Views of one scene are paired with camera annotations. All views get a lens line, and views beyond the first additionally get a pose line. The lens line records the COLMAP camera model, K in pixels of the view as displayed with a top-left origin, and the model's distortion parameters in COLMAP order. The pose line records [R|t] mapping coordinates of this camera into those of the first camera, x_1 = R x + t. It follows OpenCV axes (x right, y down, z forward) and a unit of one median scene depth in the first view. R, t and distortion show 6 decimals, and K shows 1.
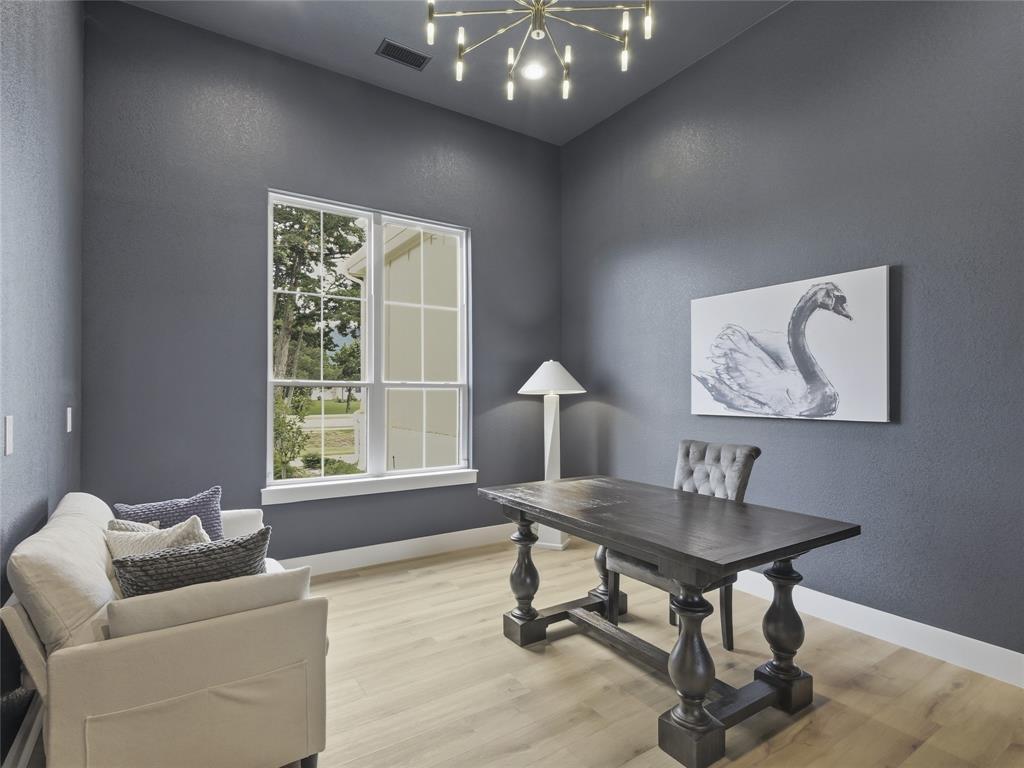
lens RADIAL K [[517.2, 0, 507.9], [0, 517.2, 388.2], [0, 0, 1]] dist [-0.004134, -0.000186]
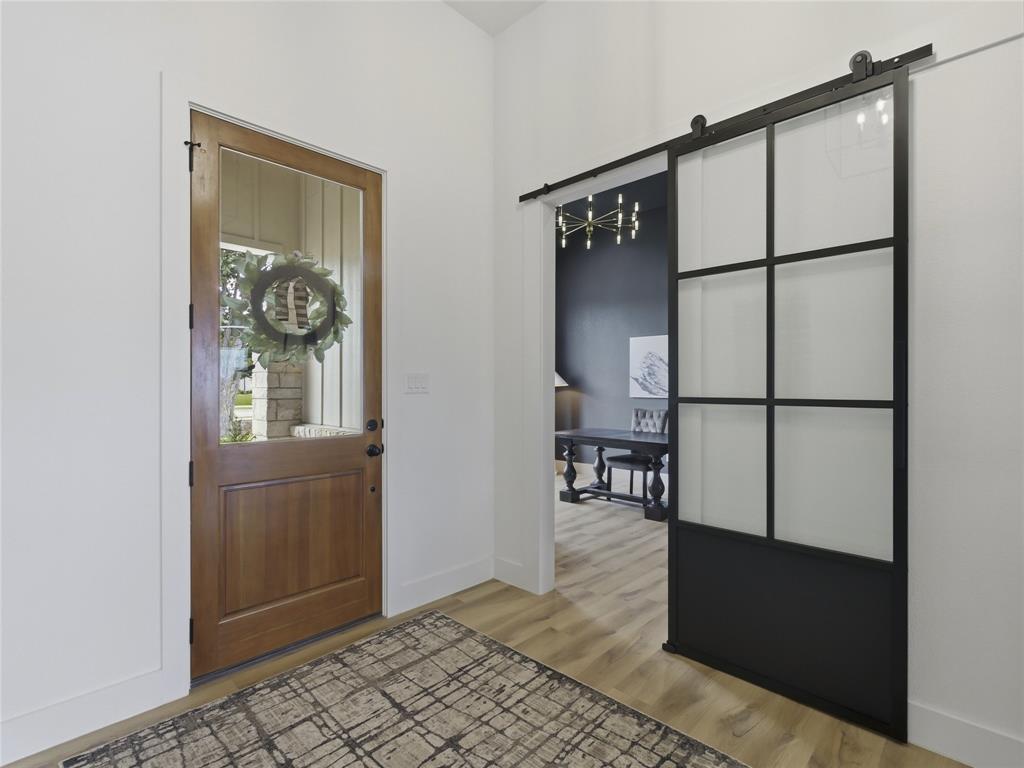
lens RADIAL K [[469.4, 0, 514.7], [0, 469.4, 384.0], [0, 0, 1]] dist [0.001359, -0.001140]
pose [[0.976282, -0.002259, 0.216492, -0.580255], [0.000356, 0.999961, 0.008828, -0.018609], [-0.216503, -0.008542, 0.976245, -0.802780]]
